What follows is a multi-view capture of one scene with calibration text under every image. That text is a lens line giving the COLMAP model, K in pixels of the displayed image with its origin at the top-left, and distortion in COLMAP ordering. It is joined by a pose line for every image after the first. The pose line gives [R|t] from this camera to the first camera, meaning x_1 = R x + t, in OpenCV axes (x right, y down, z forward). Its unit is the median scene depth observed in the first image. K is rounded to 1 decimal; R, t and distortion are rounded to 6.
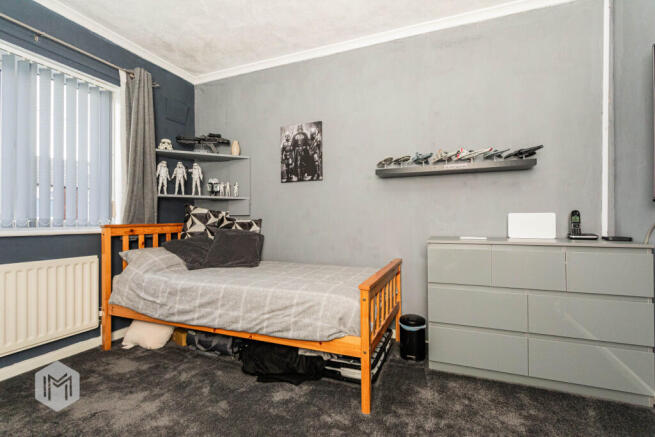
lens RADIAL K [[314.1, 0, 327.4], [0, 314.1, 216.8], [0, 0, 1]] dist [-0.001056, 0.000163]
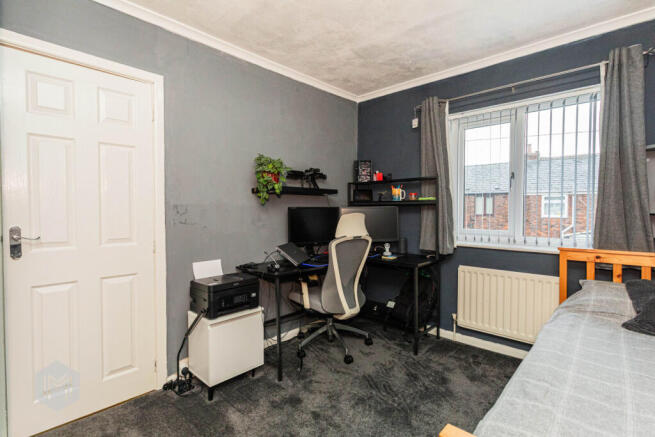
lens RADIAL K [[314.1, 0, 327.8], [0, 314.1, 215.6], [0, 0, 1]] dist [-0.001056, 0.000163]
pose [[-0.381161, 0.016574, -0.924360, 0.418403], [-0.001471, 0.999827, 0.018534, -0.082100], [0.924508, 0.008424, -0.381071, 0.679850]]
